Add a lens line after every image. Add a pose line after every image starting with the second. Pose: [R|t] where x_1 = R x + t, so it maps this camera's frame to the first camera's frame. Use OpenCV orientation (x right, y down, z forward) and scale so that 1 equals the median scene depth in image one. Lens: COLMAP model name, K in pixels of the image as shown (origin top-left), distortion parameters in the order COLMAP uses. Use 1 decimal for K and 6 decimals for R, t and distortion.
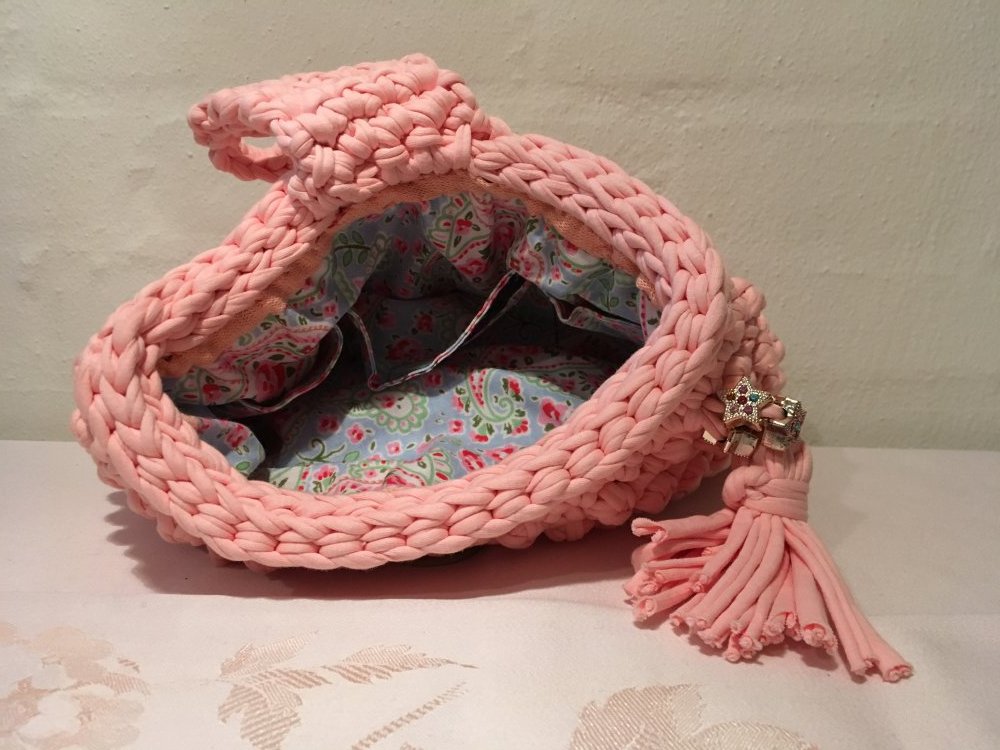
lens RADIAL K [[842.8, 0, 493.8], [0, 842.8, 385.8], [0, 0, 1]] dist [0.004277, -0.062879]
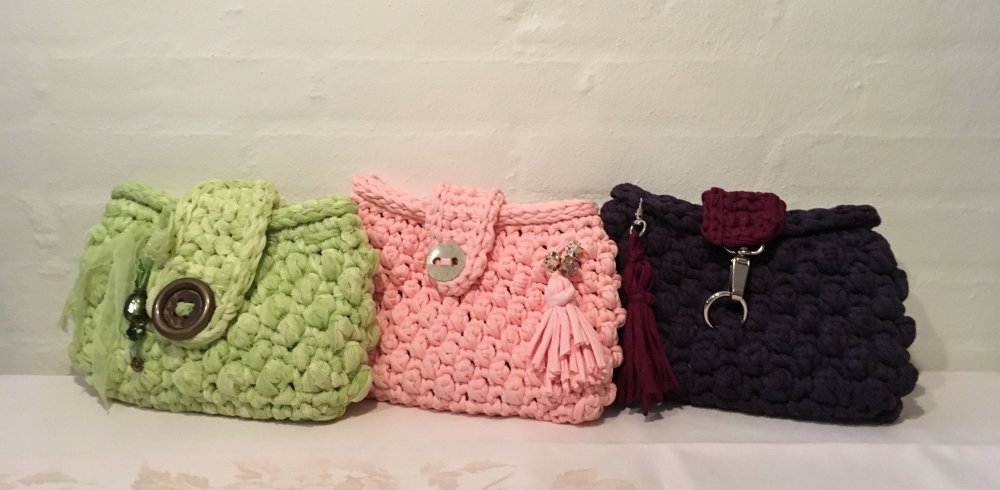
lens RADIAL K [[821.0, 0, 497.1], [0, 821.0, 238.8], [0, 0, 1]] dist [-0.002967, -0.003156]
pose [[0.997190, -0.016228, 0.073137, -0.156217], [0.018453, 0.999384, -0.029852, -0.190738], [-0.072608, 0.031118, 0.996875, -0.982051]]
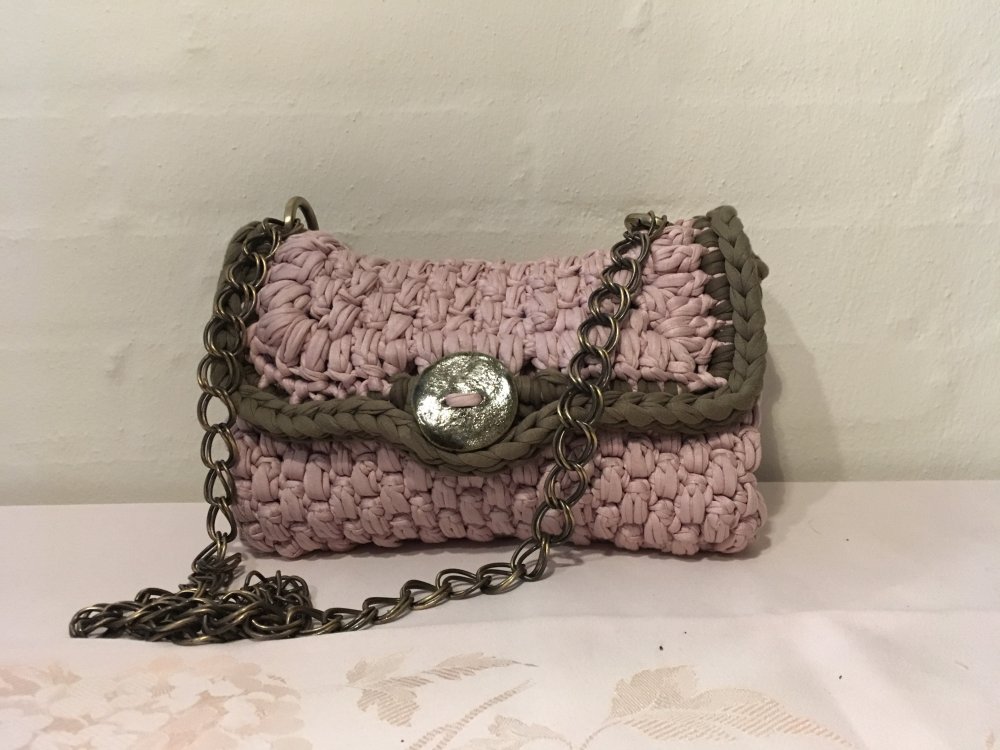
lens RADIAL K [[842.8, 0, 500.2], [0, 842.8, 374.9], [0, 0, 1]] dist [0.004277, -0.062879]
pose [[0.997557, -0.034028, 0.061008, -0.088105], [0.036443, 0.998577, -0.038931, -0.056209], [-0.059597, 0.041060, 0.997378, -0.249676]]
